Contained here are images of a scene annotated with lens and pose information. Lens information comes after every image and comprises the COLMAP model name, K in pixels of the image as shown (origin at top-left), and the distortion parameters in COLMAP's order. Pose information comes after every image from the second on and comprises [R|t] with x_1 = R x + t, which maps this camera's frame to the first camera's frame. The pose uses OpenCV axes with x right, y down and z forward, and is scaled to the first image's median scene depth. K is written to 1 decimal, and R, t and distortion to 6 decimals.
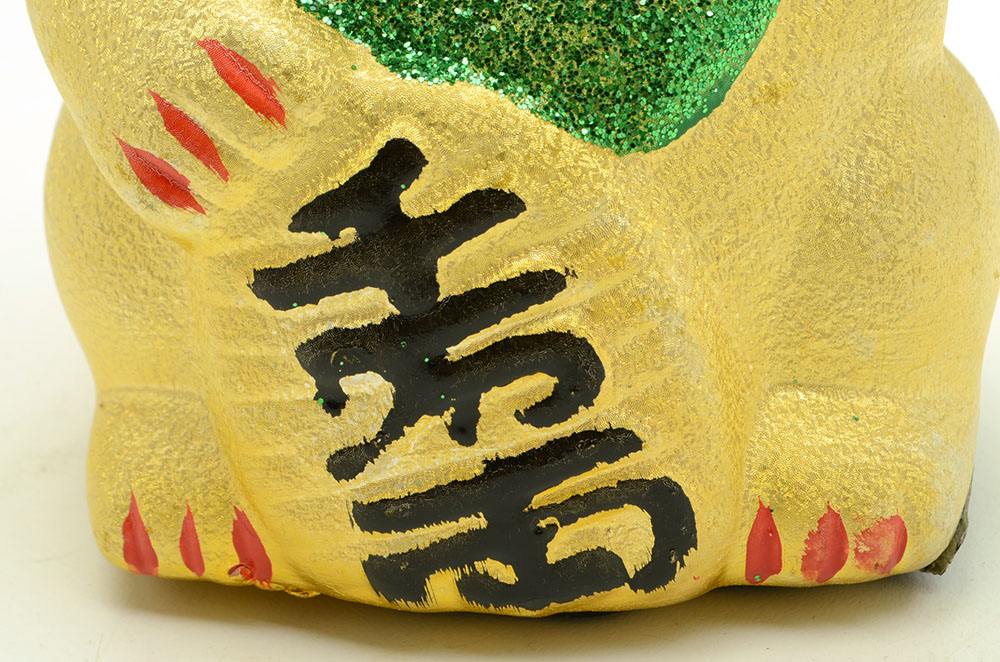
lens RADIAL K [[2291.0, 0, 500.4], [0, 2291.0, 365.4], [0, 0, 1]] dist [-0.013707, 0.005989]
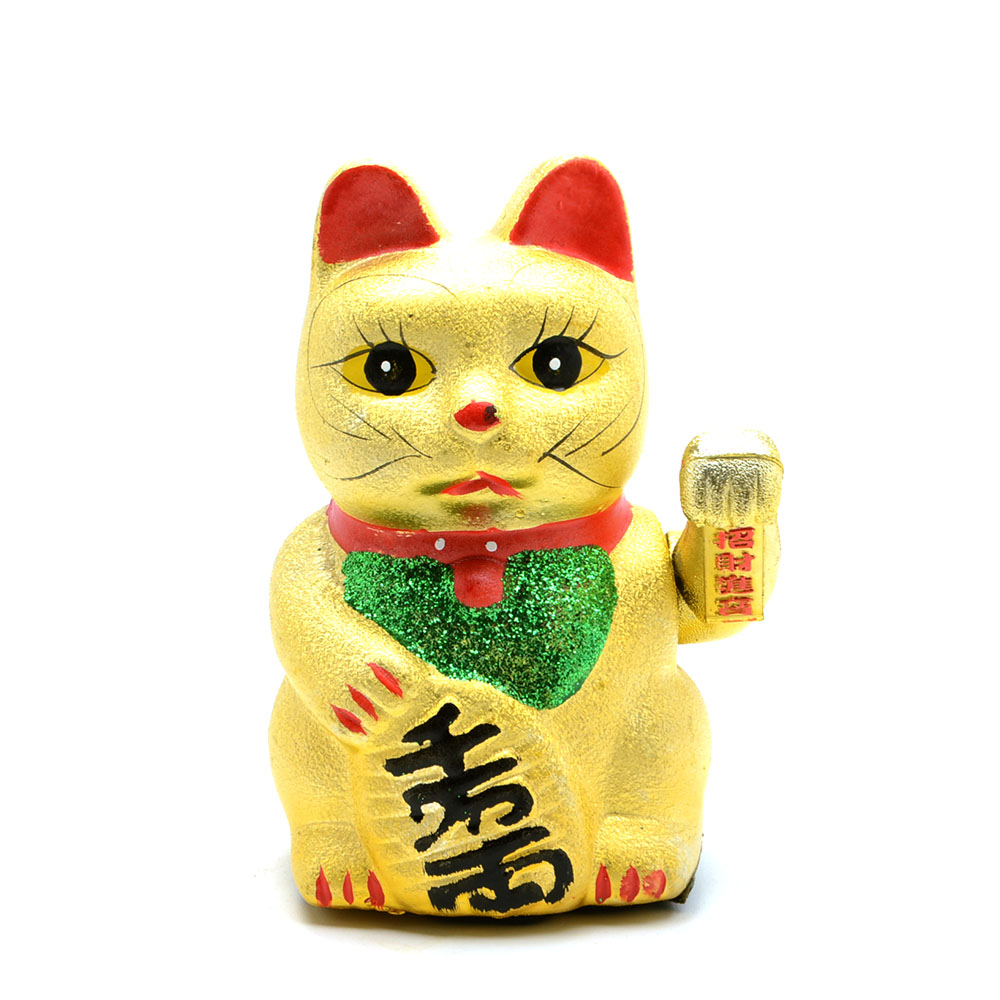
lens RADIAL K [[2432.0, 0, 464.2], [0, 2432.0, 499.9], [0, 0, 1]] dist [-0.016644, -0.034082]
pose [[0.998969, 0.000051, 0.045395, -0.139476], [0.010131, 0.974526, -0.224044, 0.259603], [-0.044250, 0.224273, 0.973521, -1.506735]]
